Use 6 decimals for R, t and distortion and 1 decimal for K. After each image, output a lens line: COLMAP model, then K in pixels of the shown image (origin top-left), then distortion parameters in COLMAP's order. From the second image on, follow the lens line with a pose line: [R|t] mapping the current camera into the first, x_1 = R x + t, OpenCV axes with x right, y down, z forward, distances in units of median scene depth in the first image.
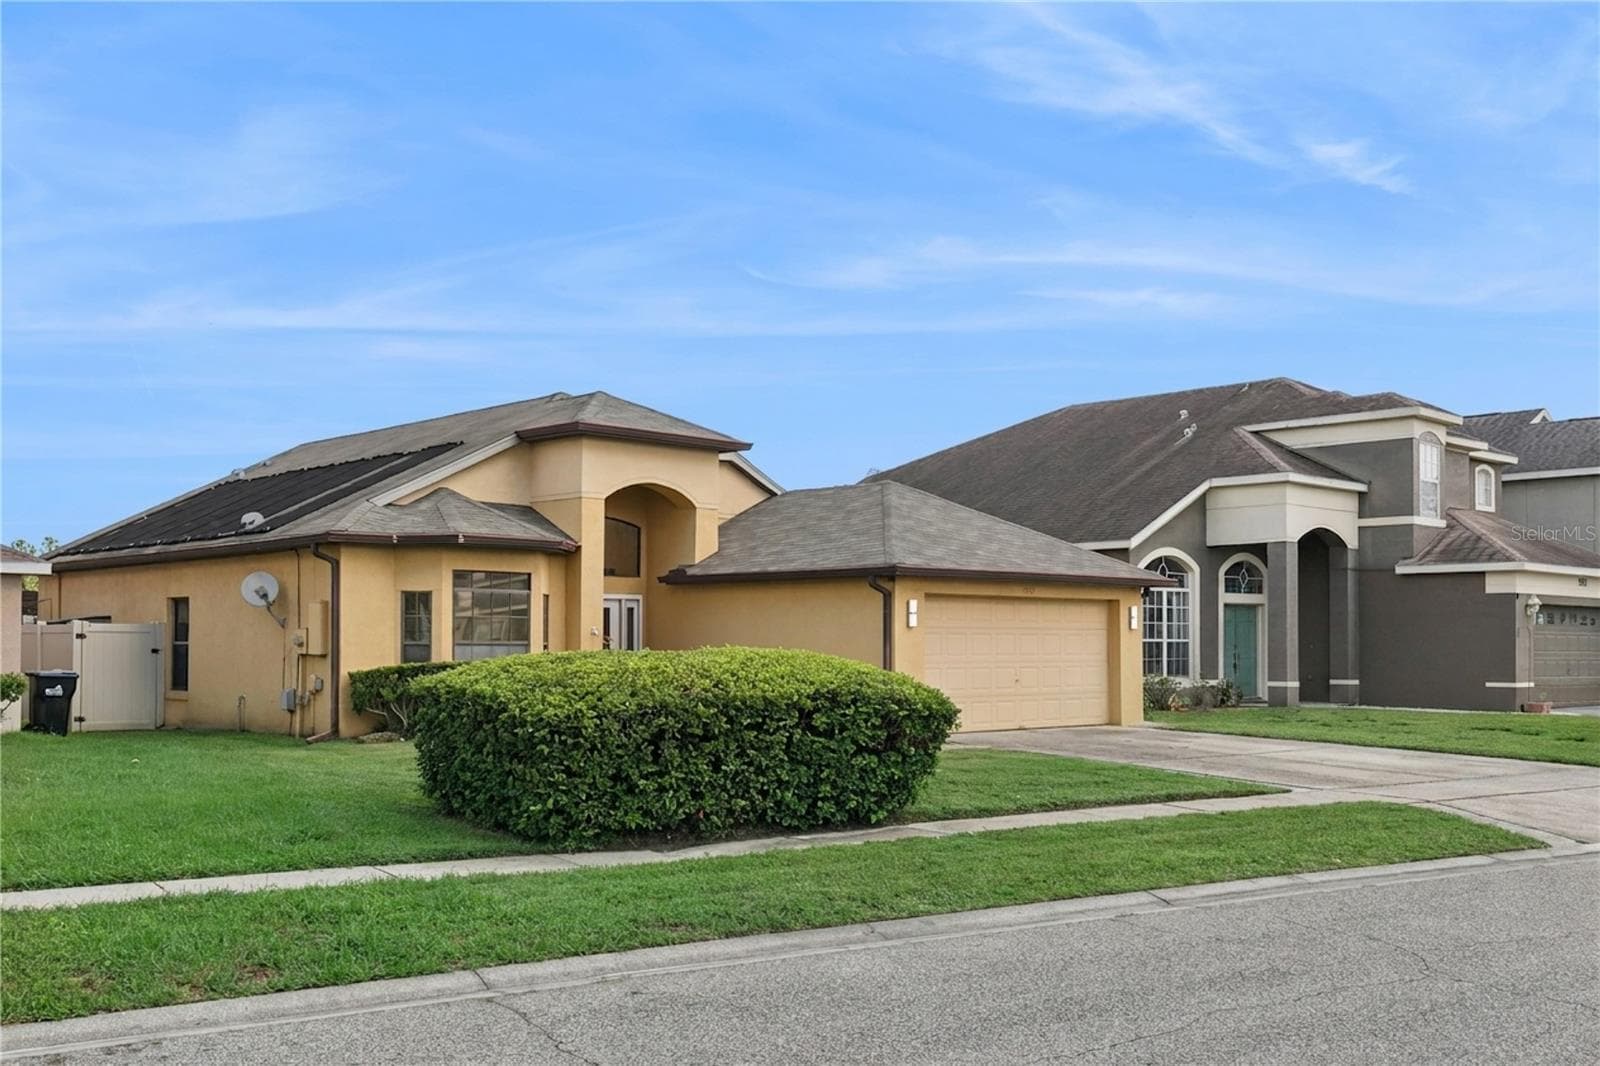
lens RADIAL K [[1540.0, 0, 802.8], [0, 1540.0, 585.1], [0, 0, 1]] dist [0.005053, 0.007126]
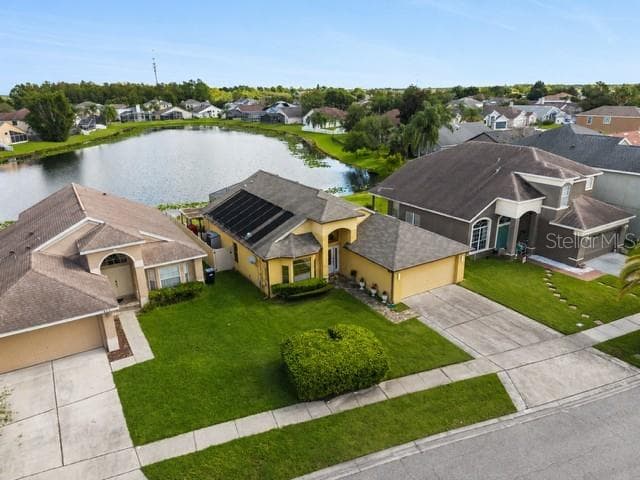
lens RADIAL K [[439.9, 0, 318.2], [0, 439.9, 240.2], [0, 0, 1]] dist [0.010481, -0.003044]
pose [[0.978252, 0.046544, -0.202129, 0.092473], [0.029027, 0.934189, 0.355596, -0.505921], [0.205377, -0.353730, 0.912521, -0.101855]]
